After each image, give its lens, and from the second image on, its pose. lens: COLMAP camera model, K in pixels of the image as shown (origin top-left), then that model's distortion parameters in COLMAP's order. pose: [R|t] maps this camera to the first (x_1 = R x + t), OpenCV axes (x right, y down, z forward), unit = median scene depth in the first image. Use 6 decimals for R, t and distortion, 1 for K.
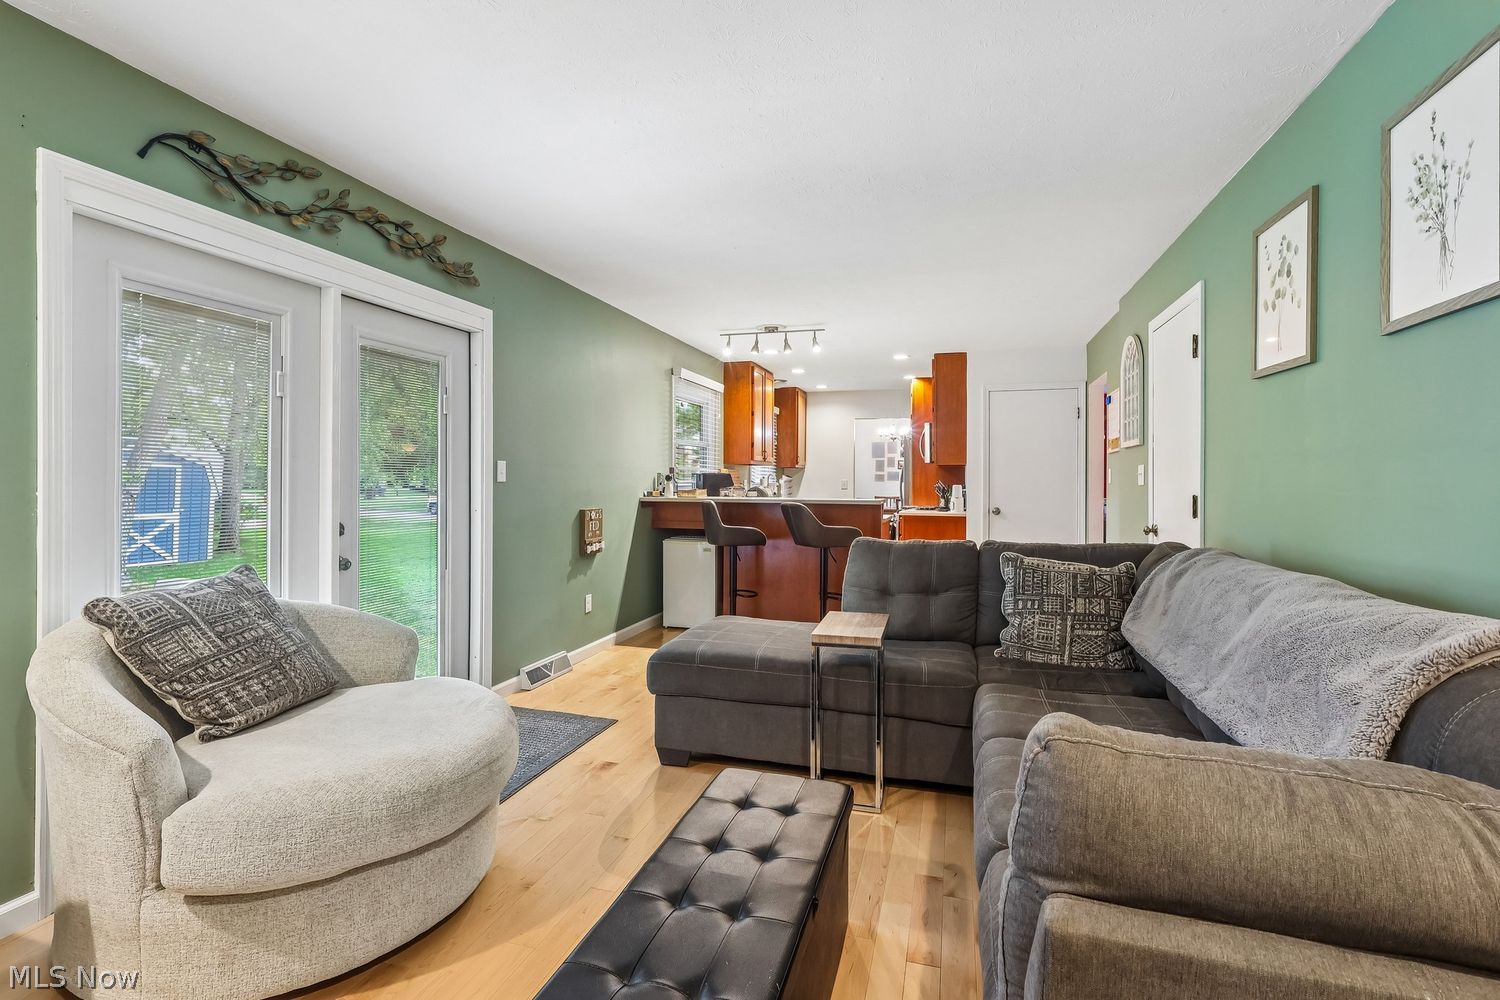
lens RADIAL K [[686.8, 0, 750.0], [0, 686.8, 500.0], [0, 0, 1]] dist [-0.018519, 0.000780]
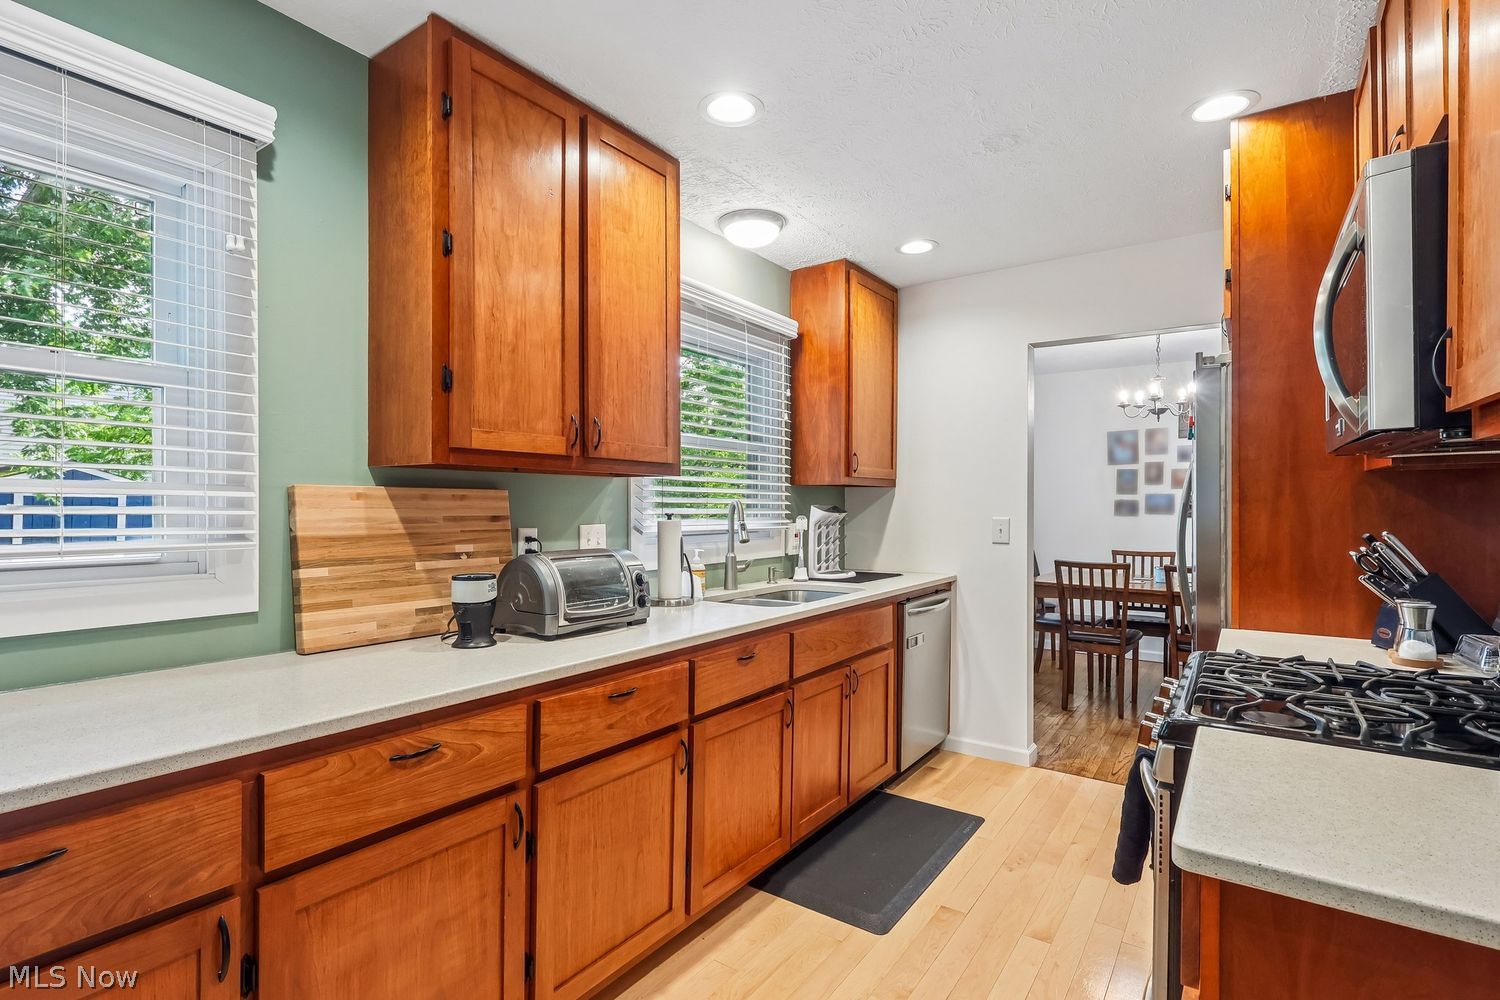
lens RADIAL K [[738.9, 0, 713.4], [0, 738.9, 503.2], [0, 0, 1]] dist [0.002295, 0.000480]
pose [[0.941177, -0.001583, -0.337911, 0.436133], [-0.009586, 0.999461, -0.031382, -0.077594], [0.337778, 0.032776, 0.940655, 2.002117]]
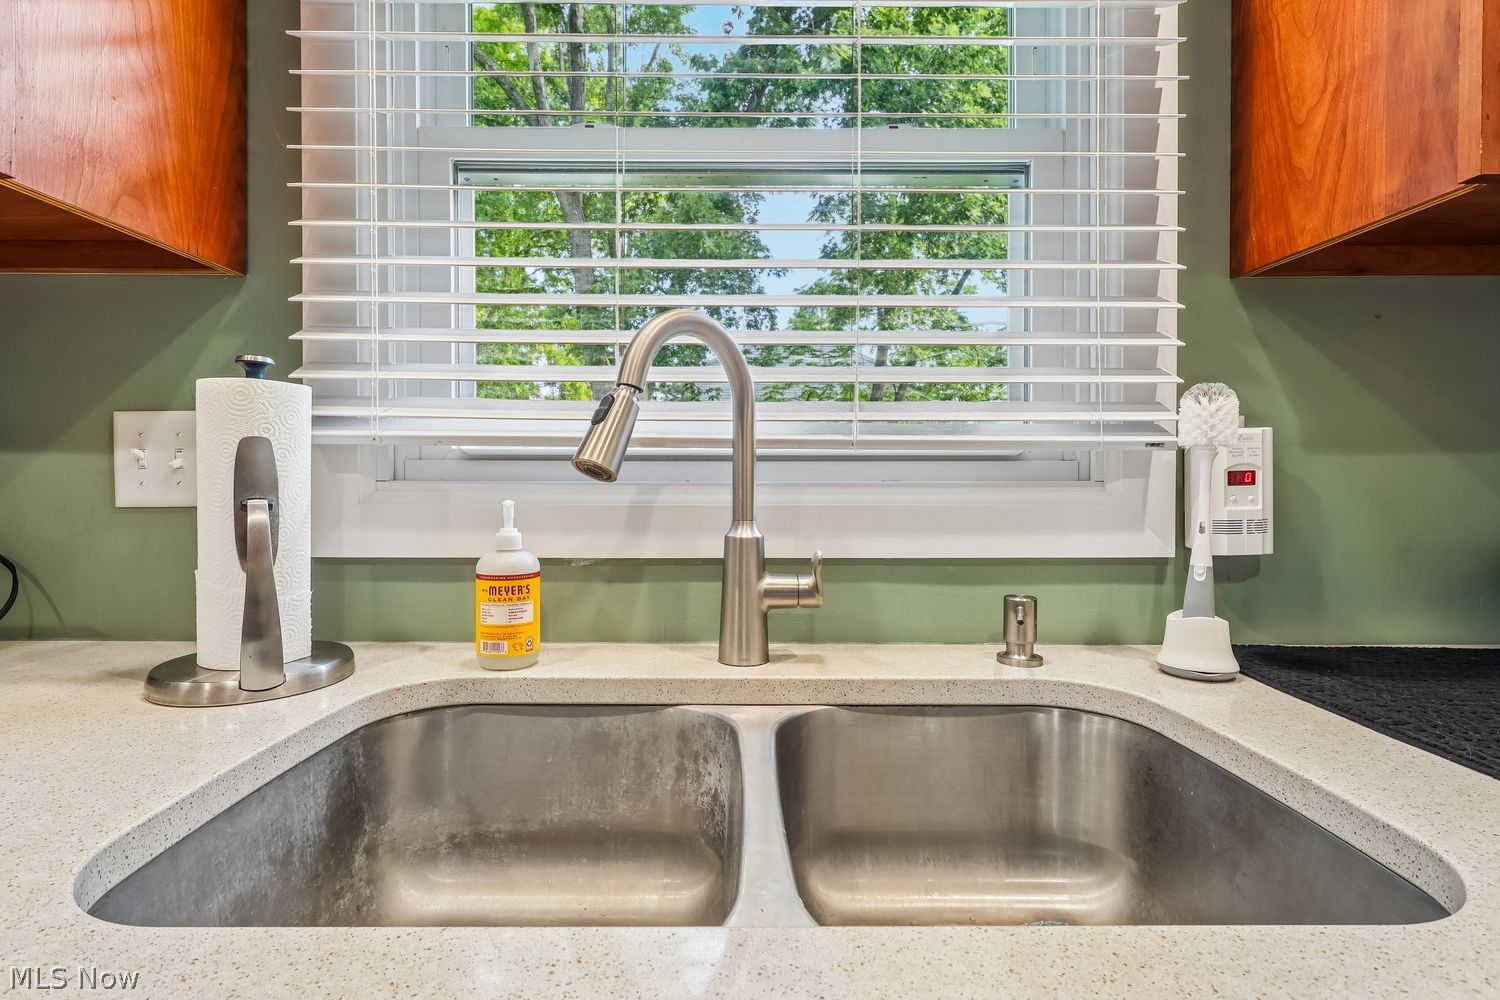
lens RADIAL K [[686.8, 0, 750.0], [0, 686.8, 500.0], [0, 0, 1]] dist [-0.018519, 0.000780]
pose [[0.296008, 0.018374, -0.955009, 0.363886], [-0.031434, 0.999461, 0.009486, -0.055521], [0.954668, 0.027212, 0.296426, 2.812770]]
